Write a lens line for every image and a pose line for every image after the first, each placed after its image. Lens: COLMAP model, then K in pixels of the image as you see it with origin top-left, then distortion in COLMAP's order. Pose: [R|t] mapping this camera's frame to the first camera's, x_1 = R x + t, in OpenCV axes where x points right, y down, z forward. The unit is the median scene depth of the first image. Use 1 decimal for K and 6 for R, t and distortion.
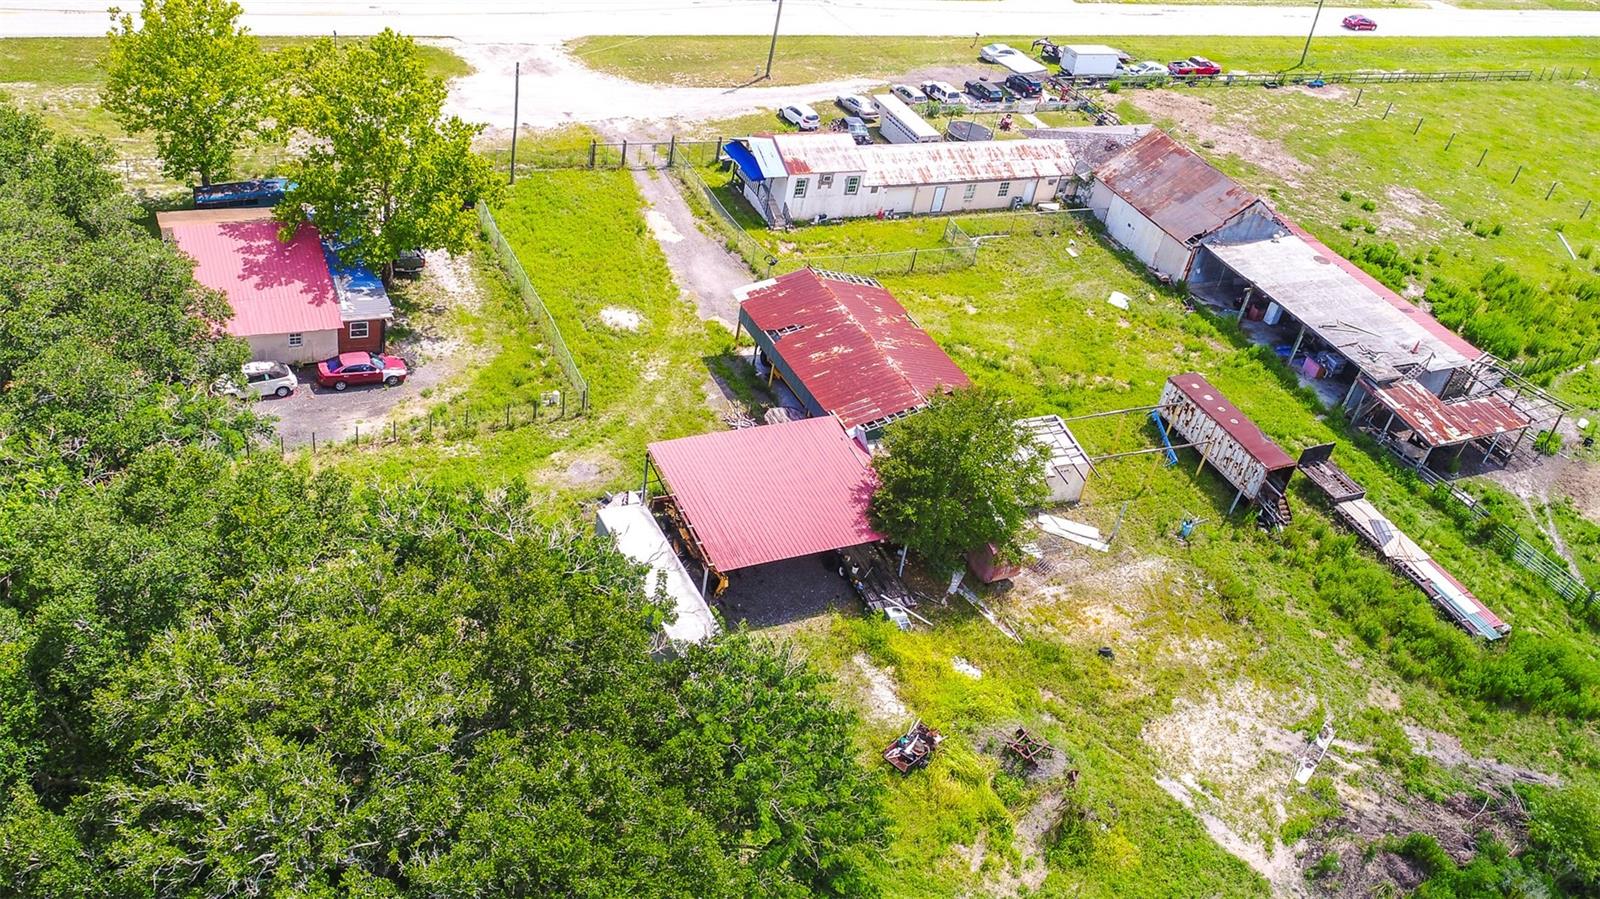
lens RADIAL K [[1373.8, 0, 800.0], [0, 1373.8, 449.5], [0, 0, 1]] dist [0.000684, -0.002866]
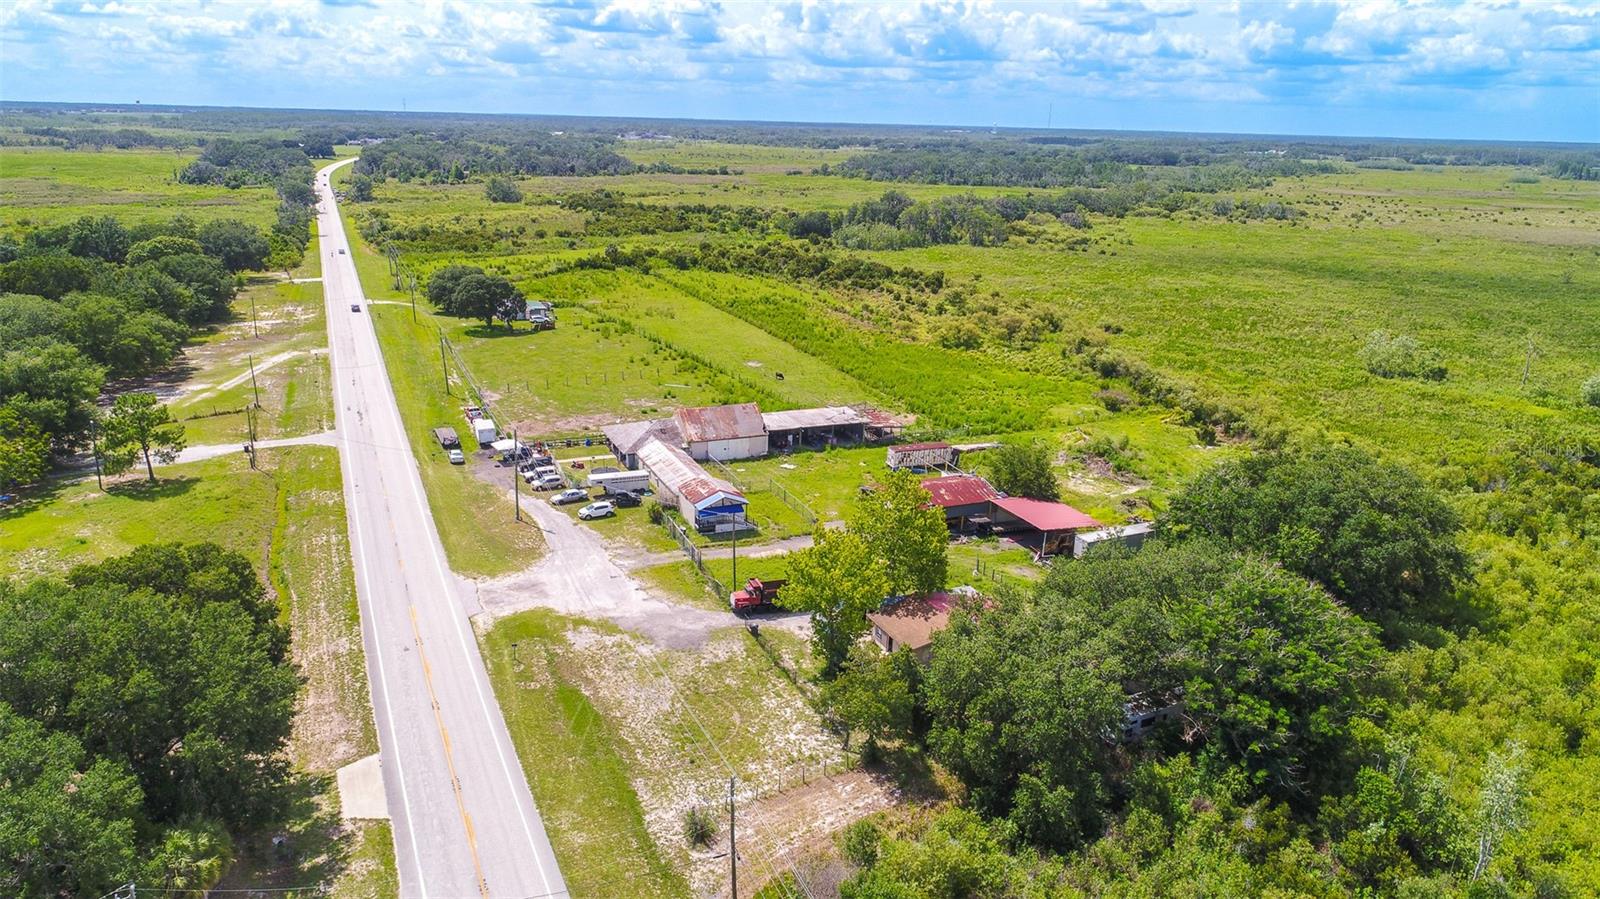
lens RADIAL K [[1080.3, 0, 800.0], [0, 1080.3, 449.5], [0, 0, 1]] dist [0.000437, -0.001345]
pose [[0.038300, -0.445012, 0.894705, -1.150333], [0.557882, 0.752355, 0.350327, -0.657992], [-0.829036, 0.485723, 0.277080, 0.512199]]
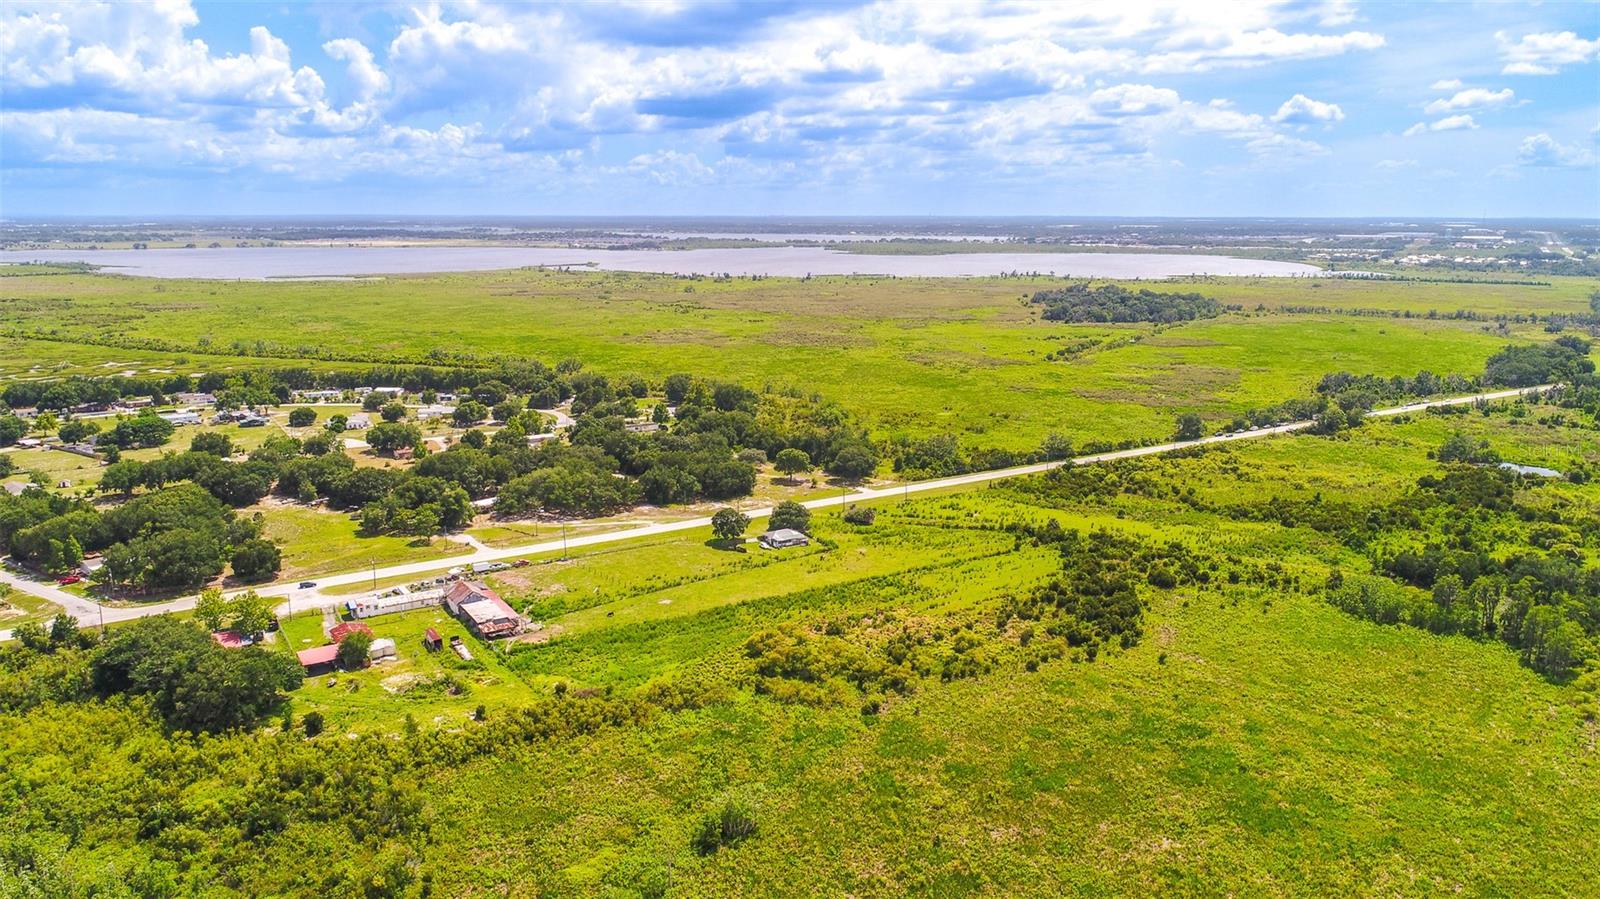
lens RADIAL K [[1125.8, 0, 782.1], [0, 1125.8, 449.9], [0, 0, 1]] dist [-0.000221, -0.003004]
pose [[0.980775, -0.182741, 0.068455, 1.085329], [0.194953, 0.902136, -0.384895, 0.917637], [0.008580, 0.390841, 0.920418, -2.282940]]
